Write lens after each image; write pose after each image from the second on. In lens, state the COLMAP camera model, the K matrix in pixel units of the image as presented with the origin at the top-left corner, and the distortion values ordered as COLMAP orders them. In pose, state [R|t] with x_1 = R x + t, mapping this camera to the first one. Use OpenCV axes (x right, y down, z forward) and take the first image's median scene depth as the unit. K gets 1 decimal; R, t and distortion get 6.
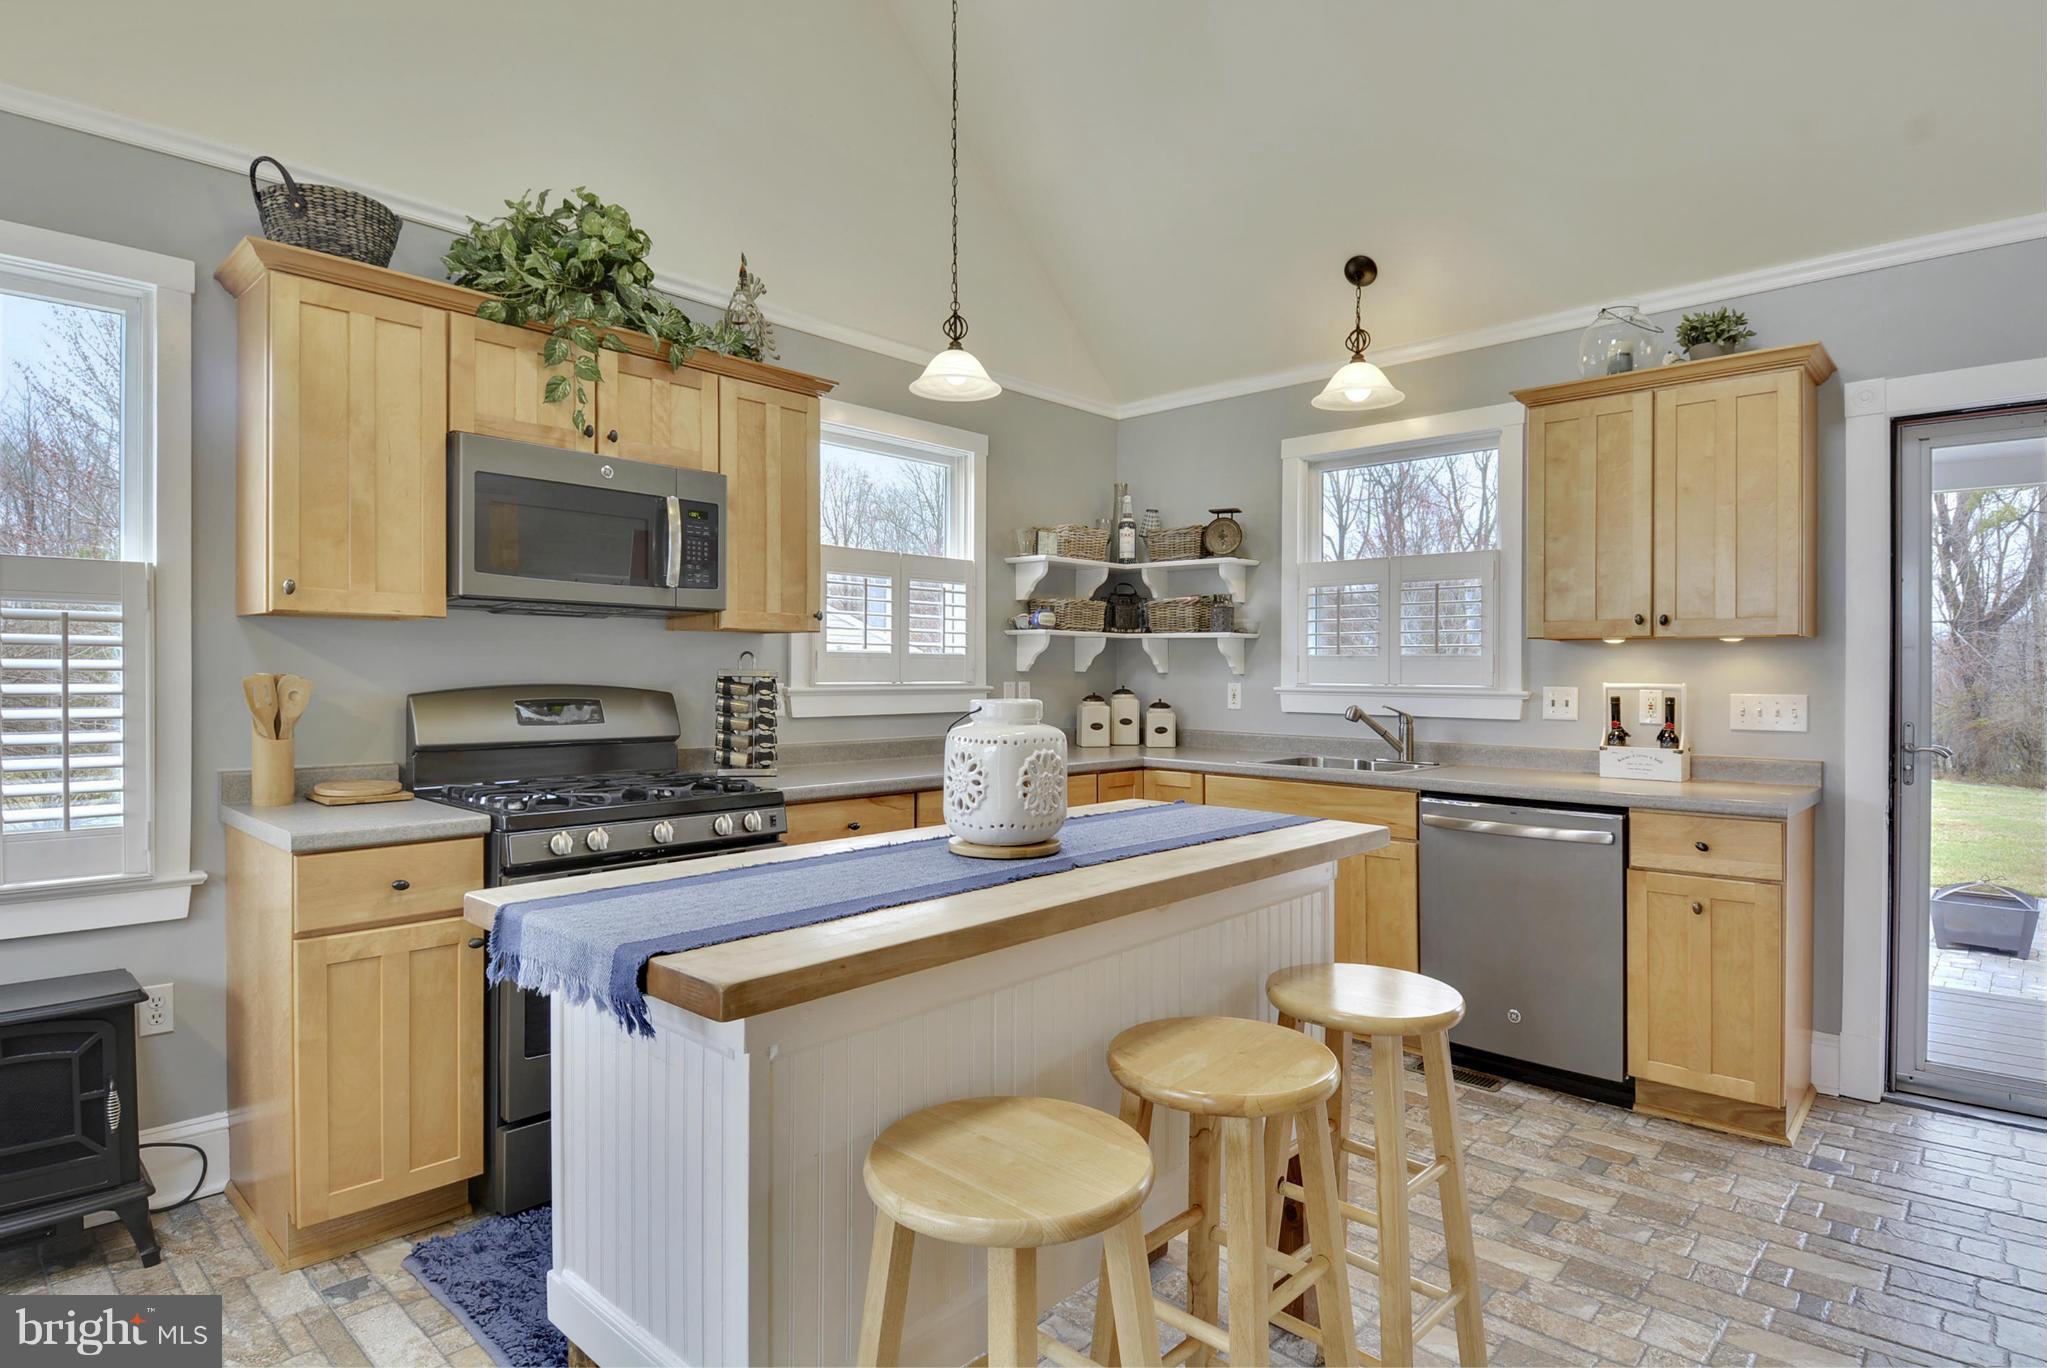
lens RADIAL K [[1057.4, 0, 1015.2], [0, 1057.4, 670.5], [0, 0, 1]] dist [0.049418, -0.051993]
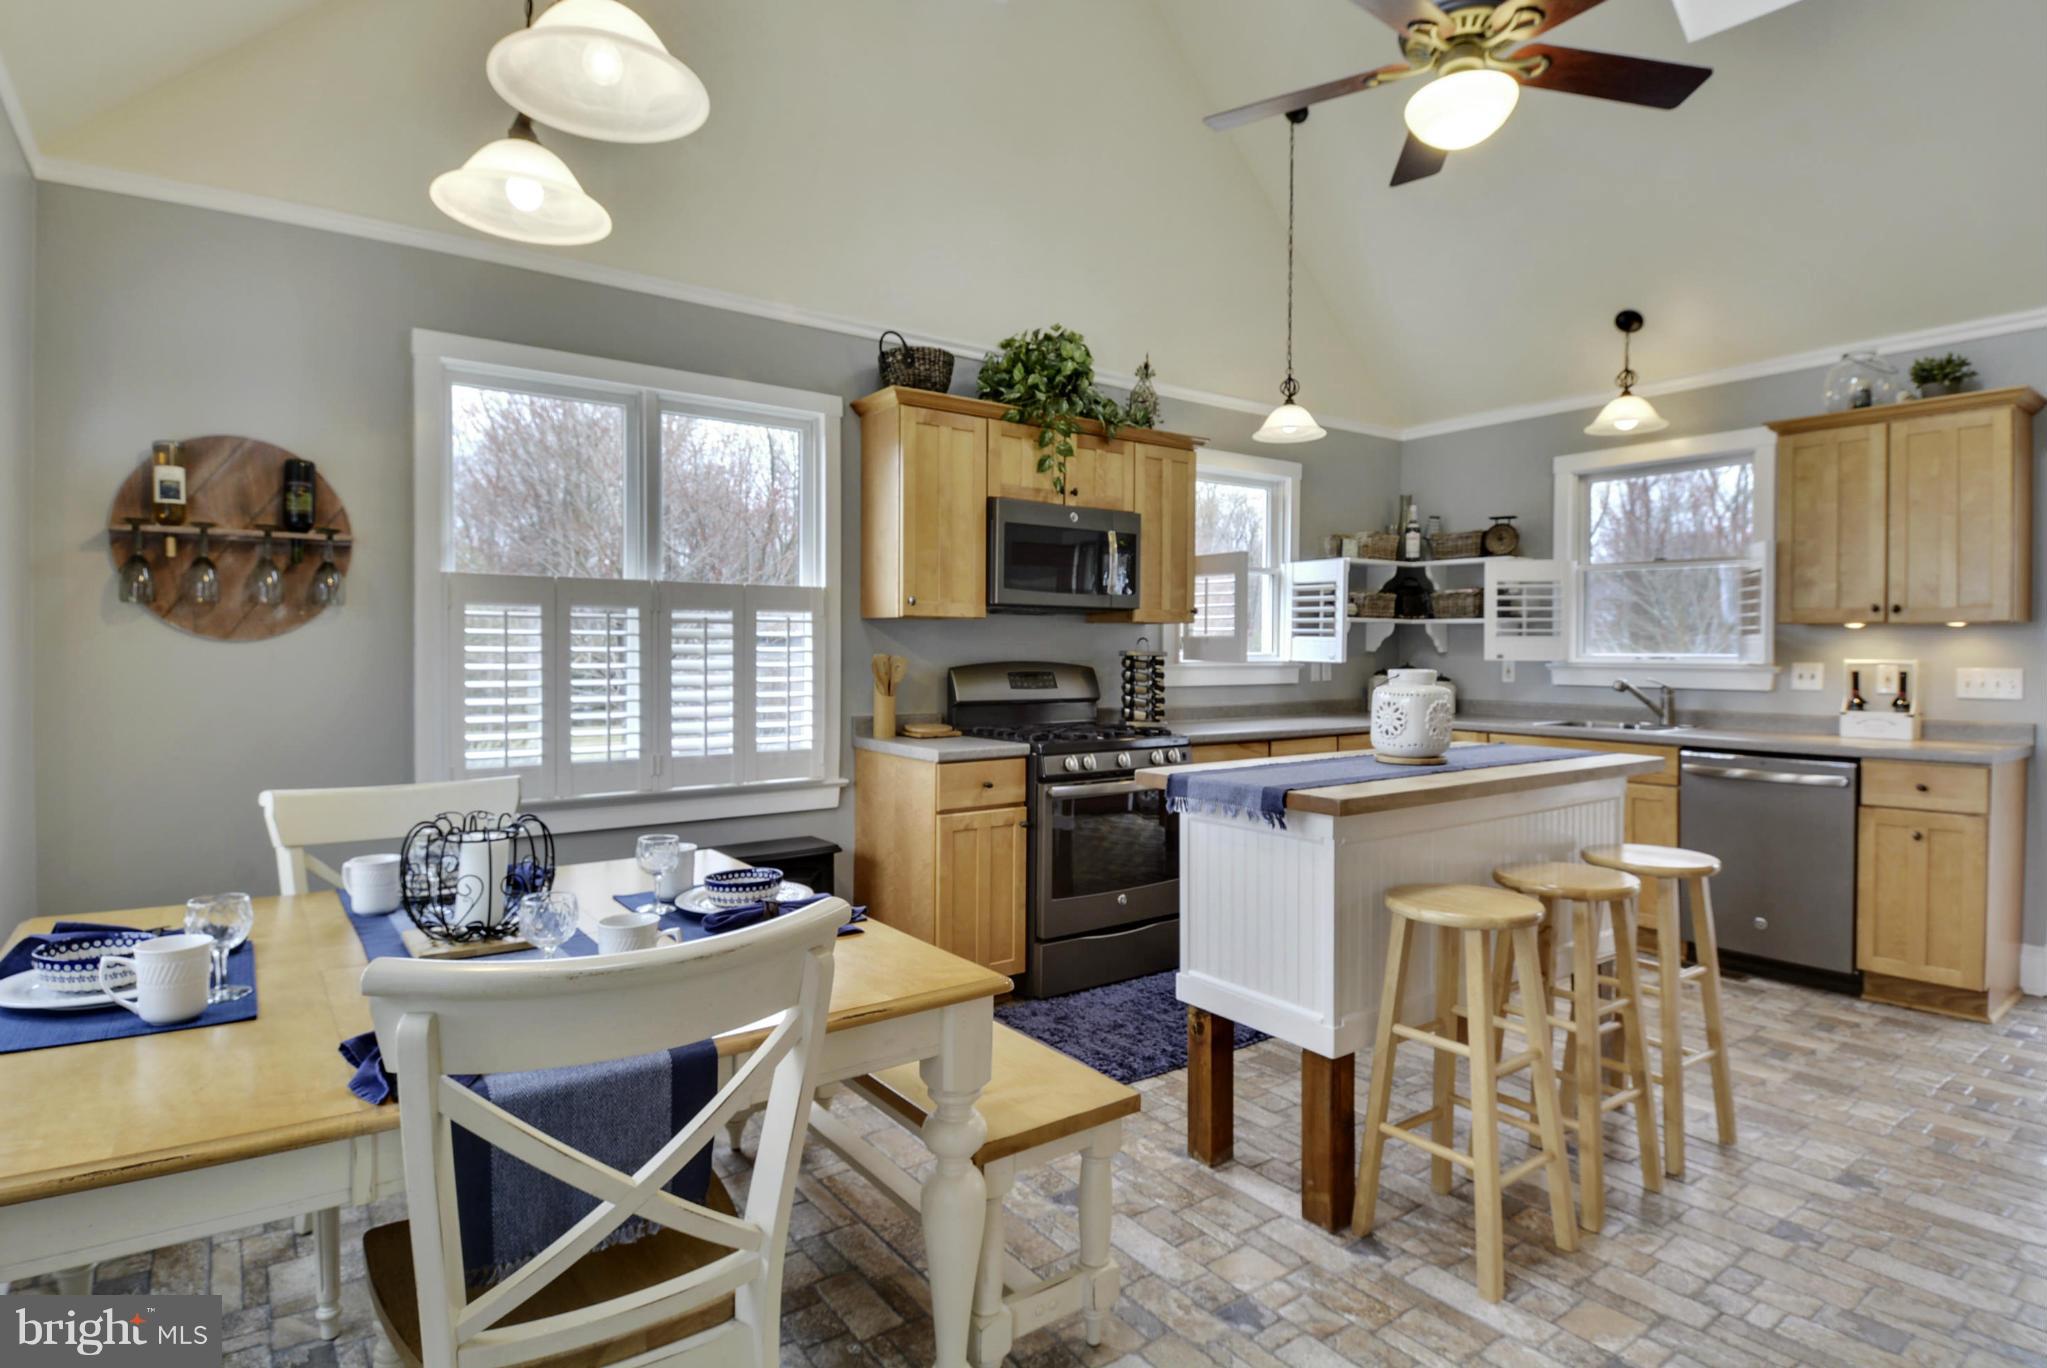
lens RADIAL K [[1057.4, 0, 1015.2], [0, 1057.4, 670.5], [0, 0, 1]] dist [0.049418, -0.051993]
pose [[0.983656, 0.000434, -0.180059, -0.181618], [0.003165, 0.999801, 0.019699, -0.003307], [0.180031, -0.019946, 0.983459, -0.418309]]
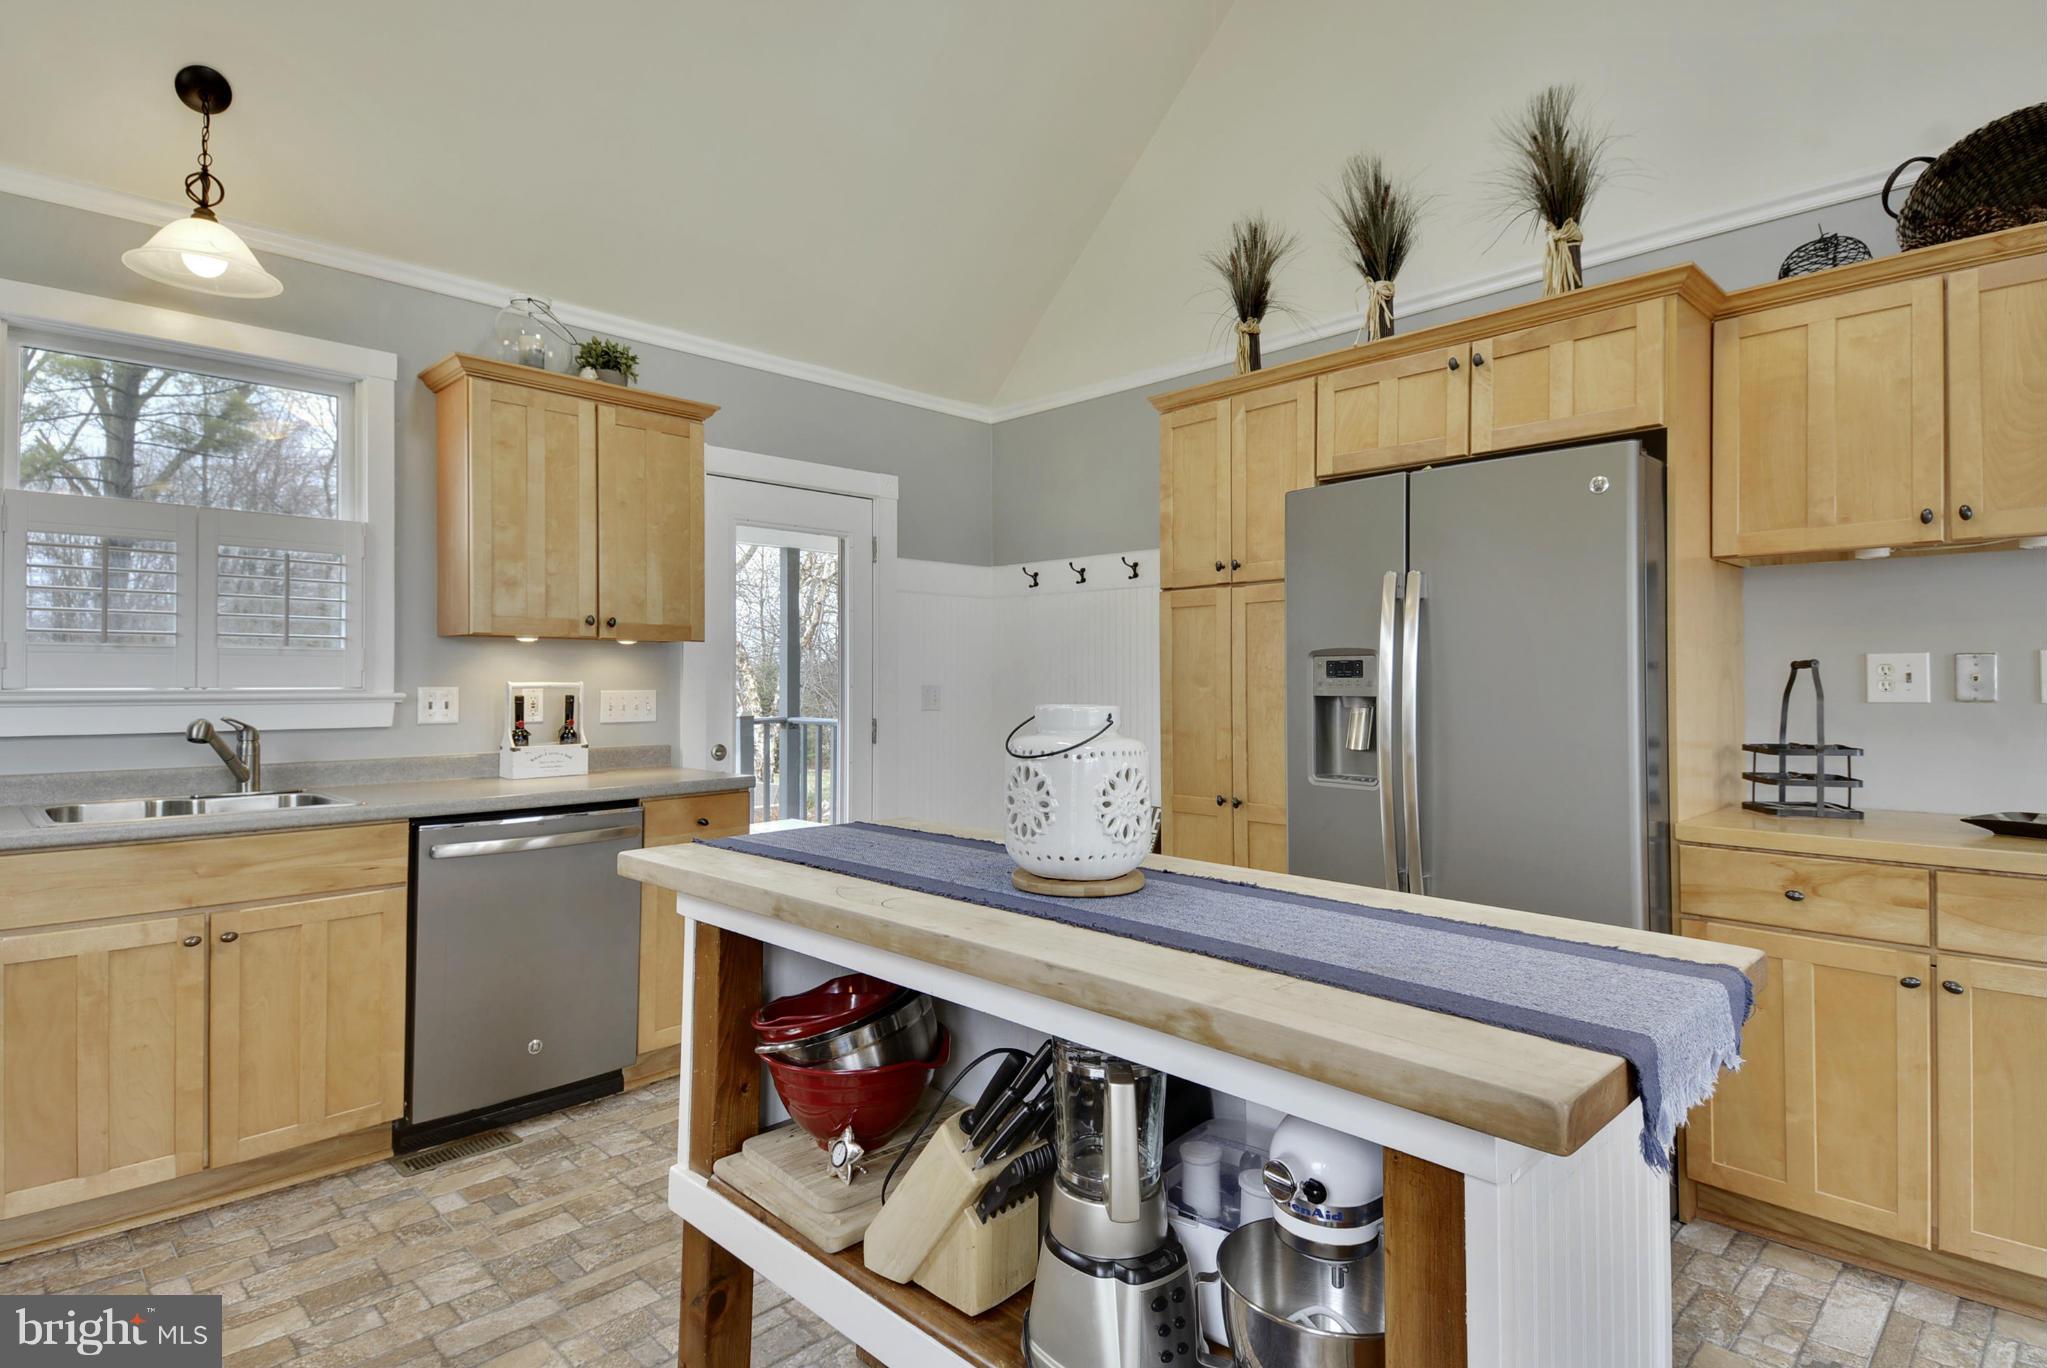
lens RADIAL K [[1057.4, 0, 1015.2], [0, 1057.4, 670.5], [0, 0, 1]] dist [0.049418, -0.051993]
pose [[0.031733, 0.001277, 0.999496, -0.456769], [-0.003762, 0.999992, -0.001158, 0.000366], [-0.999489, -0.003724, 0.031737, 0.586706]]
